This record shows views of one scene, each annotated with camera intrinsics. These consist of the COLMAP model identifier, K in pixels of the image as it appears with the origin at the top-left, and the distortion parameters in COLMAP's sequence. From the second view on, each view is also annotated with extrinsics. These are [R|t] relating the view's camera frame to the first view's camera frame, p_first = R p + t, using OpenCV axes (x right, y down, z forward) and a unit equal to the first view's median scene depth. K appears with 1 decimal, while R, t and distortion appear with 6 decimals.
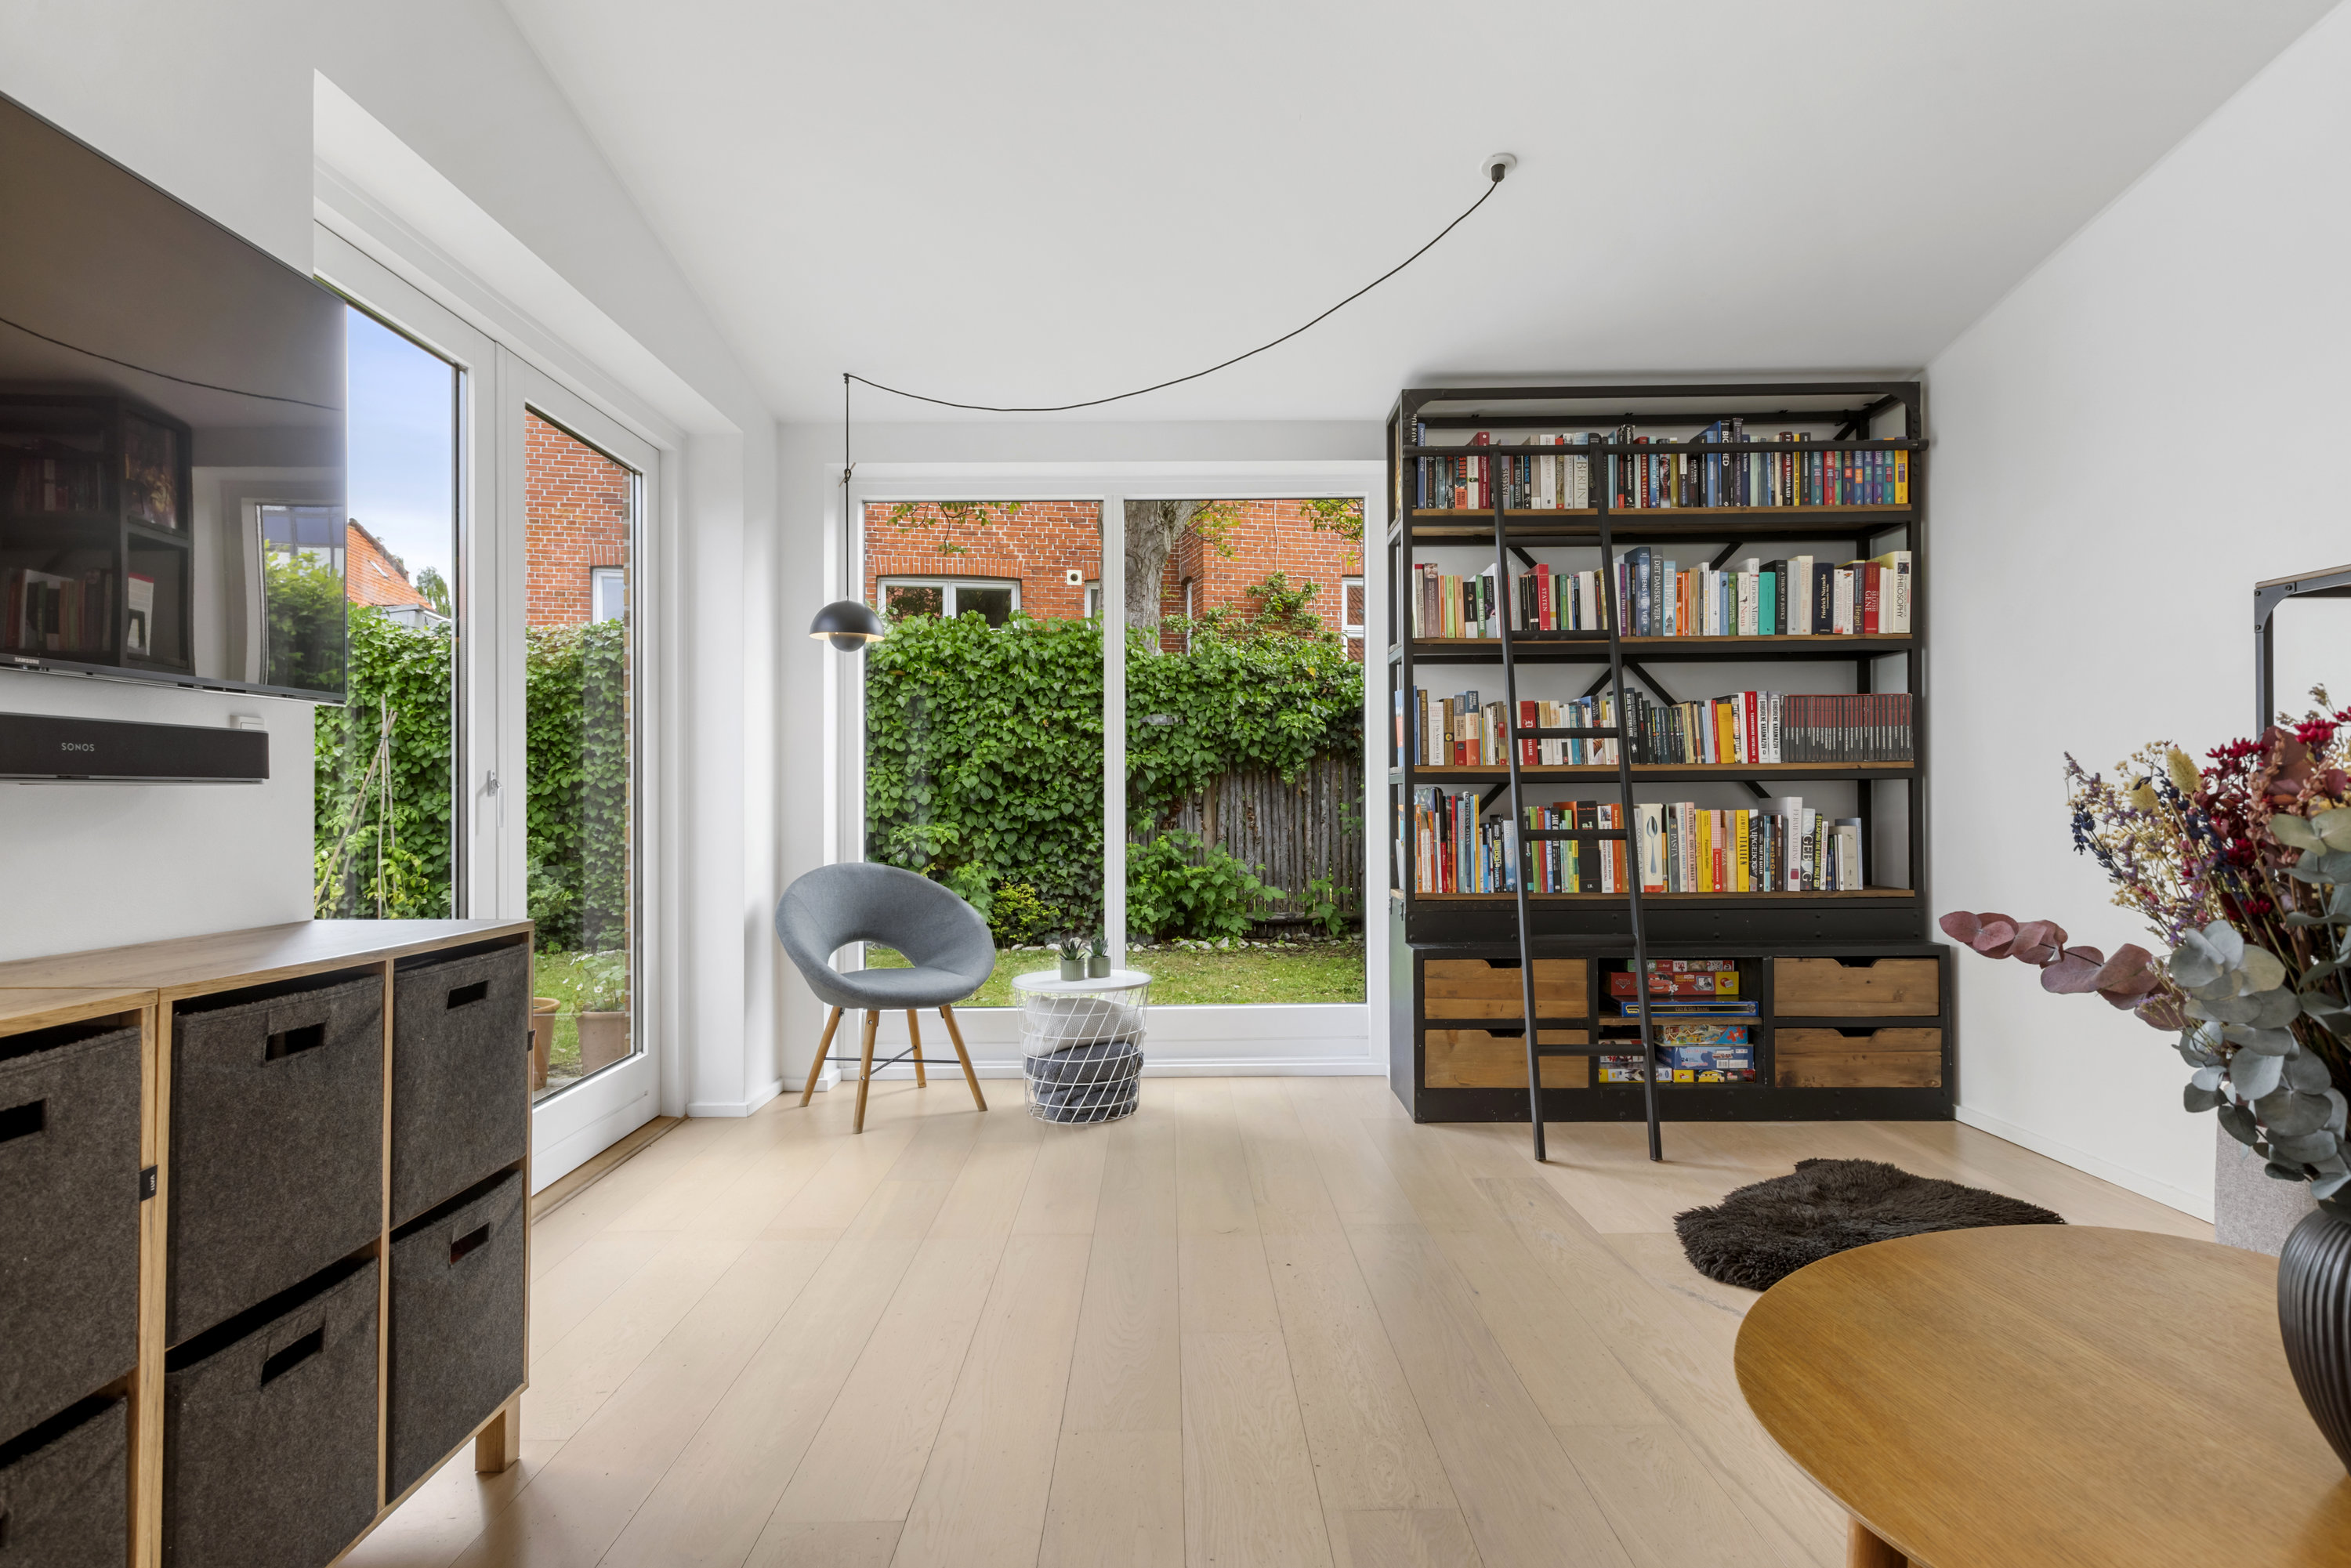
lens RADIAL K [[1238.4, 0, 1181.9], [0, 1238.4, 798.6], [0, 0, 1]] dist [0.001970, 0.000023]
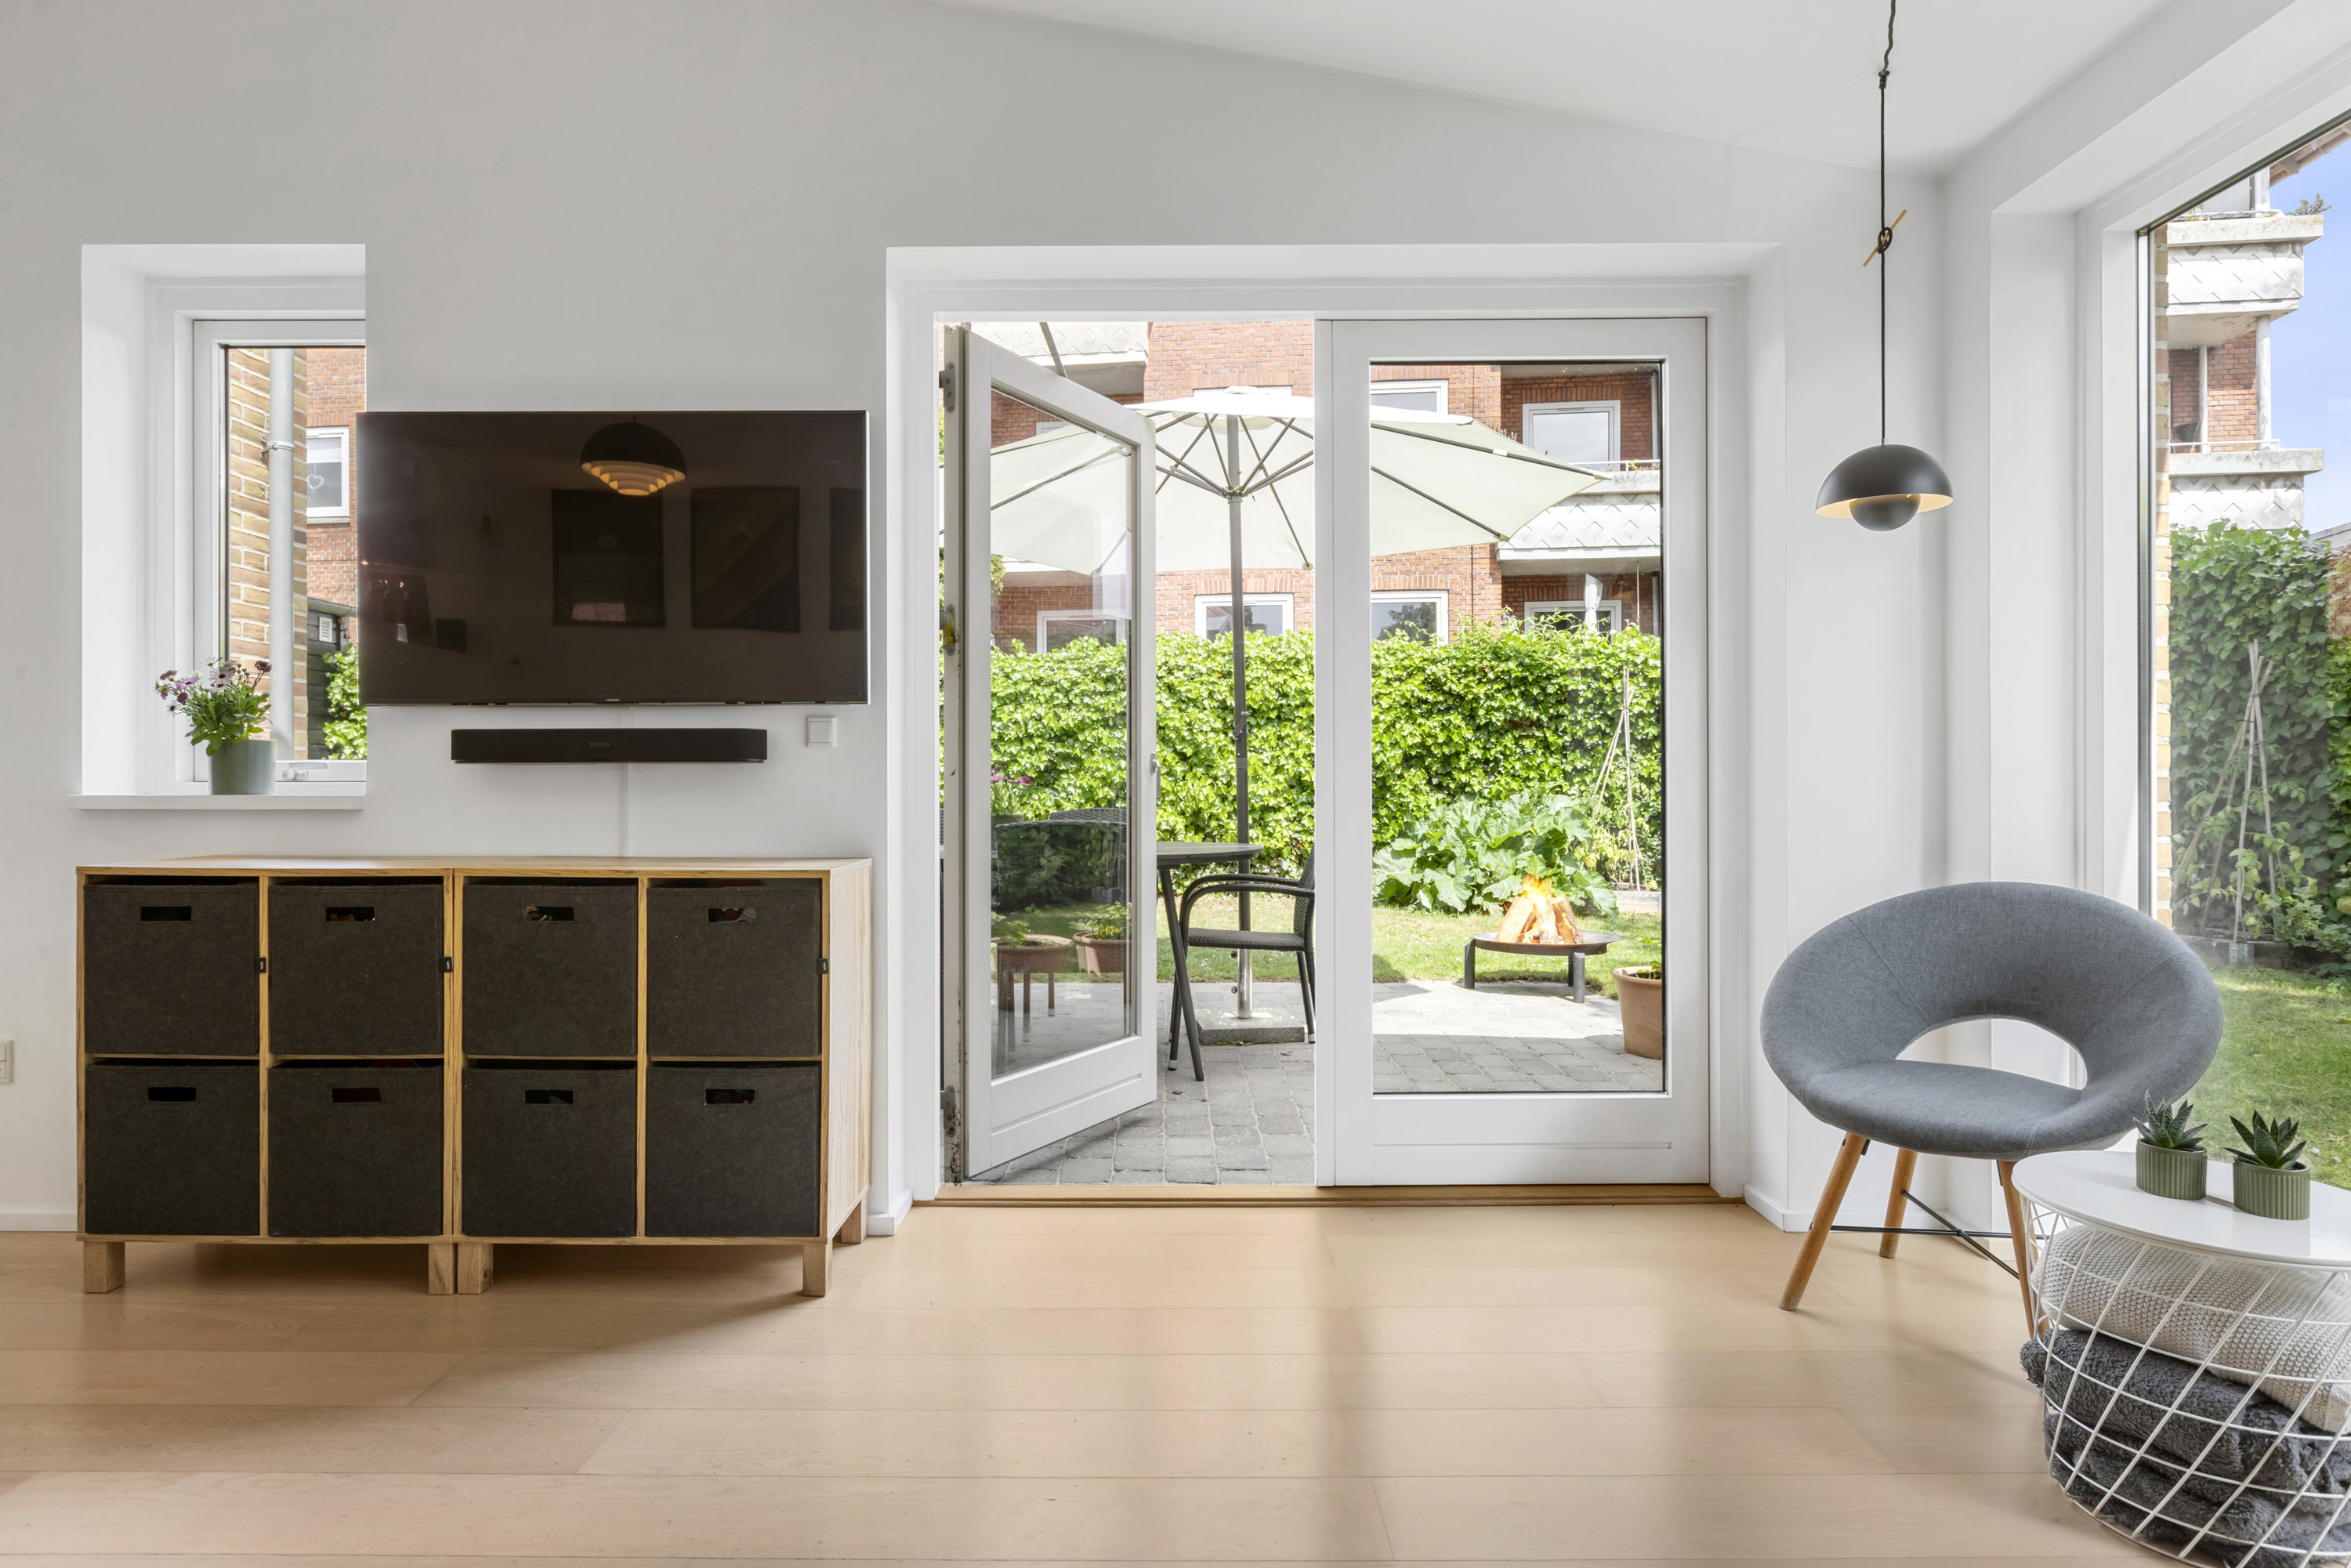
lens RADIAL K [[1272.5, 0, 1175.5], [0, 1272.5, 784.0], [0, 0, 1]] dist [0.002127, 0.000185]
pose [[-0.011283, 0.010802, -0.999878, 0.359283], [-0.001069, 0.999941, 0.010815, -0.000918], [0.999936, 0.001191, -0.011271, 0.660290]]
